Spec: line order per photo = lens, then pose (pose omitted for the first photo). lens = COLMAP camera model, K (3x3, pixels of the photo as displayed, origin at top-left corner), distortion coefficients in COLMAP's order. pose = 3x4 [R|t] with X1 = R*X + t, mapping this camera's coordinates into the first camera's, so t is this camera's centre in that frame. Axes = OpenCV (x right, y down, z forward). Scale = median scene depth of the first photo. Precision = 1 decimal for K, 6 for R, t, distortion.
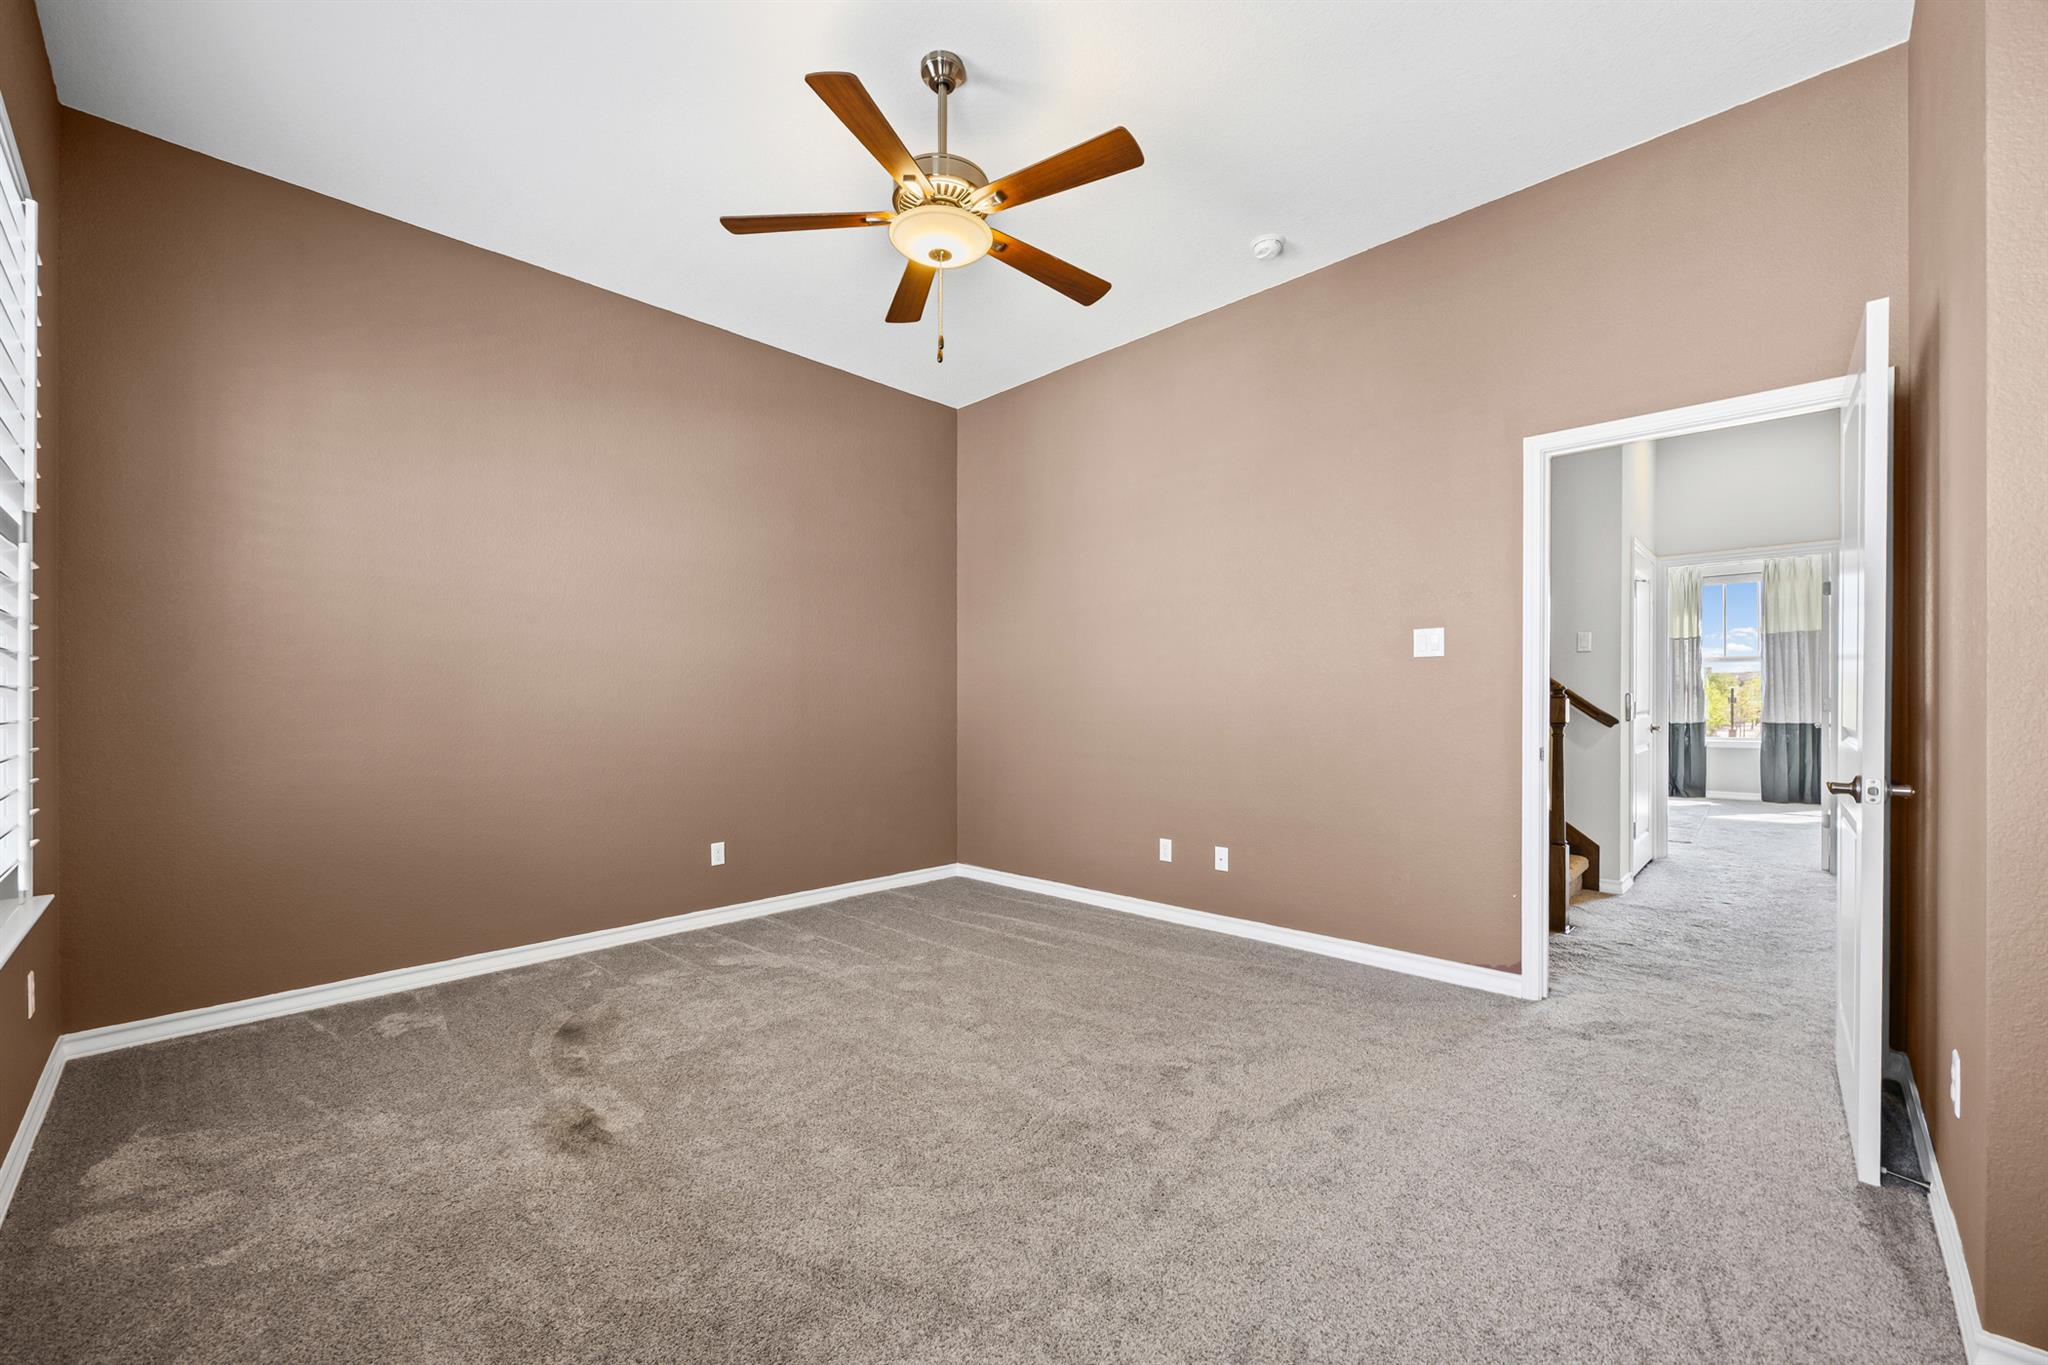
lens RADIAL K [[801.0, 0, 1029.2], [0, 801.0, 698.0], [0, 0, 1]] dist [0.002074, 0.000299]
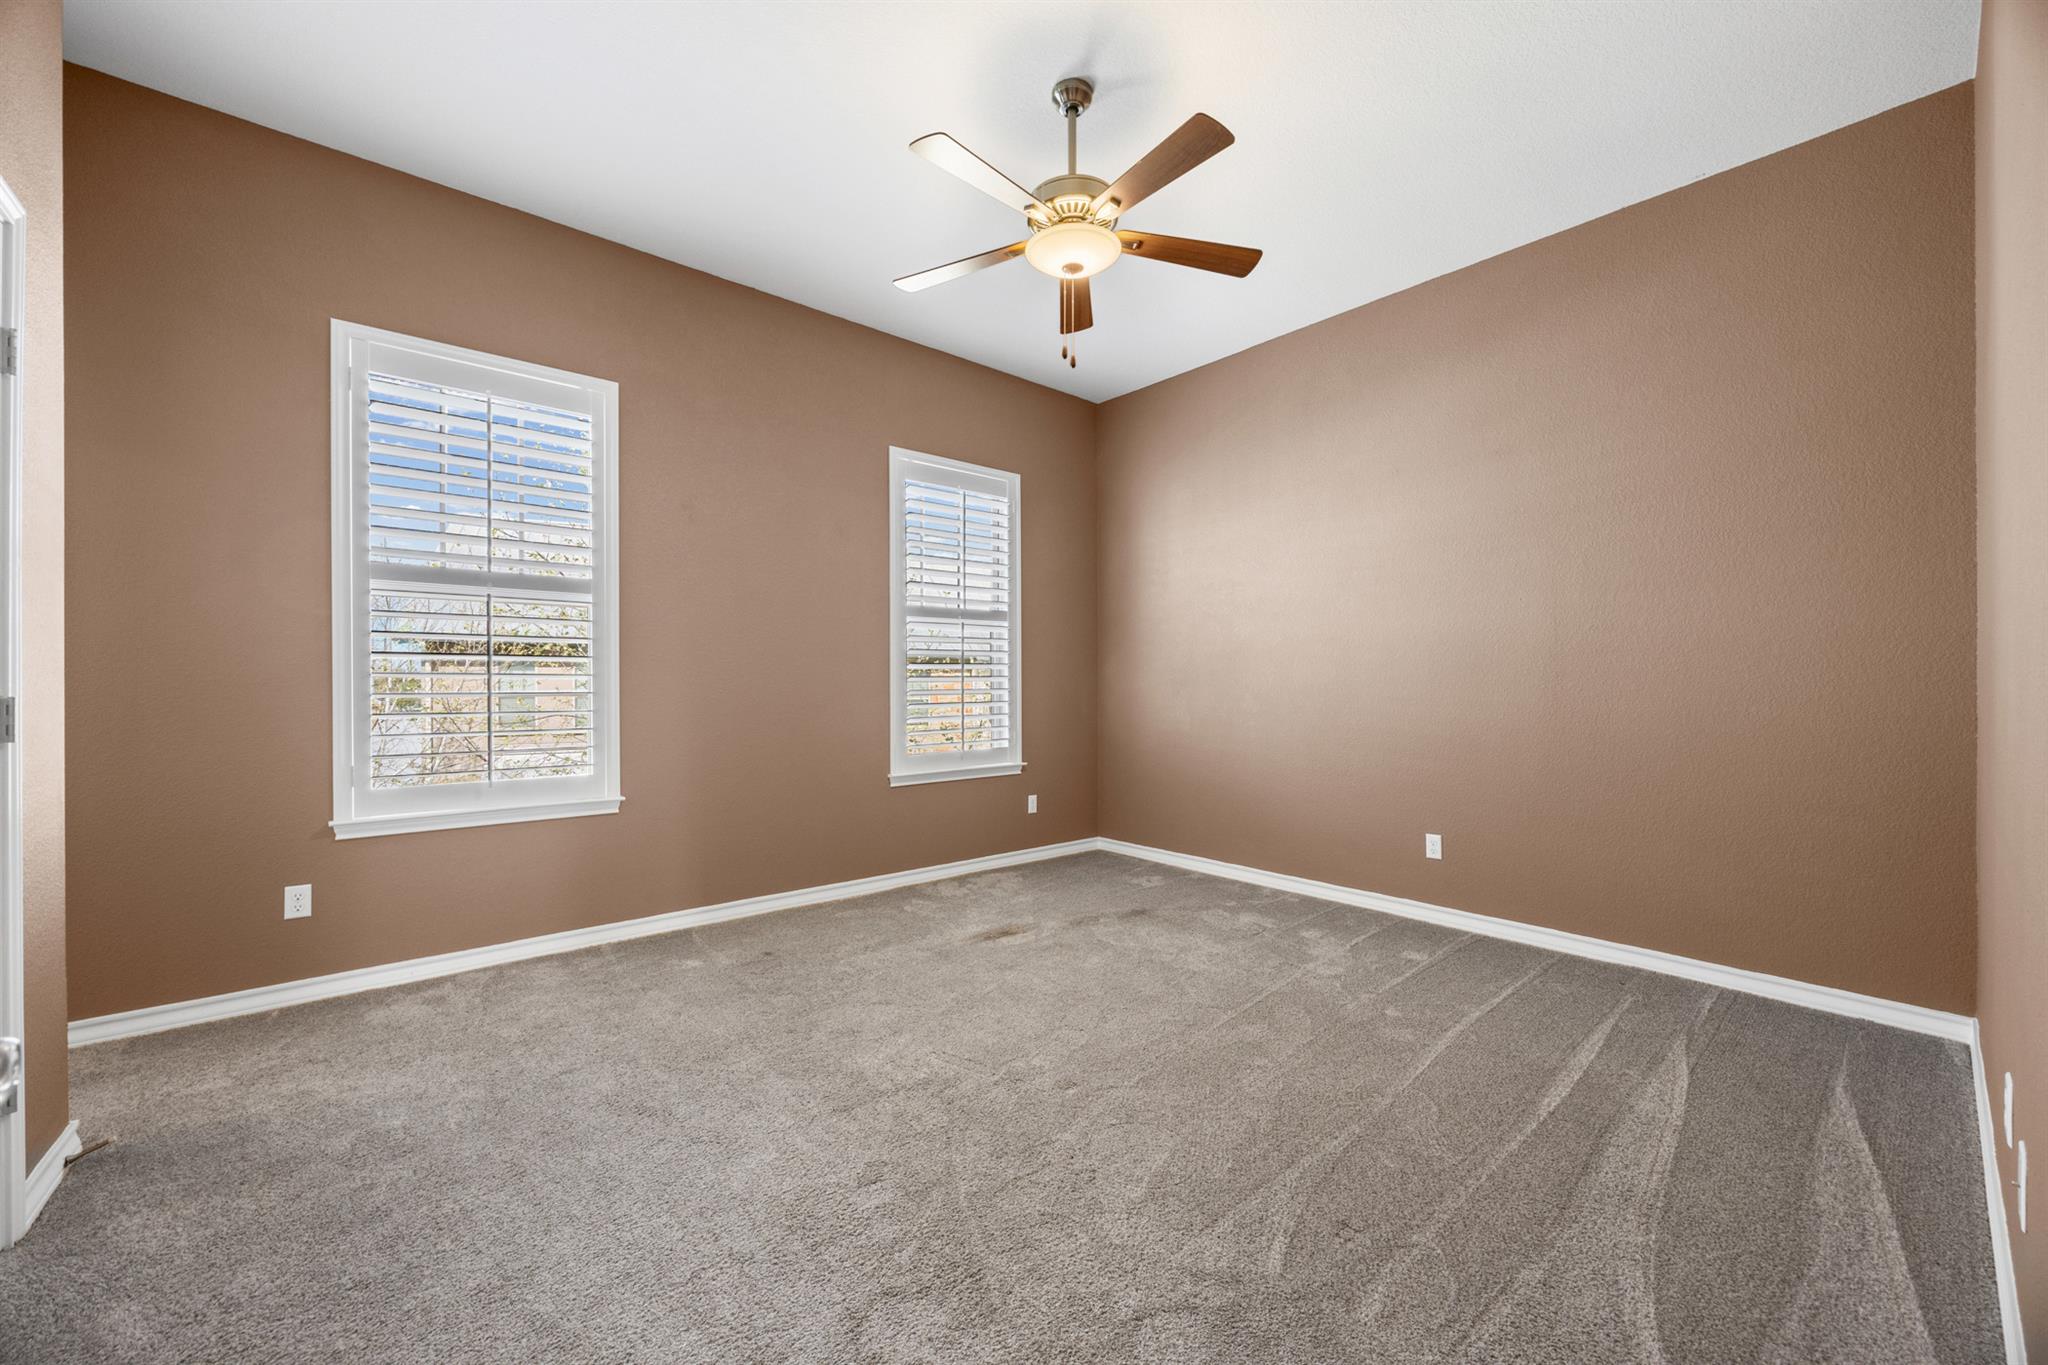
lens RADIAL K [[801.0, 0, 1028.2], [0, 801.0, 678.6], [0, 0, 1]] dist [0.002074, 0.000299]
pose [[-0.081119, 0.003087, -0.996700, 1.521785], [-0.000198, 0.999995, 0.003113, -0.005378], [0.996704, 0.000450, -0.081118, 1.626618]]
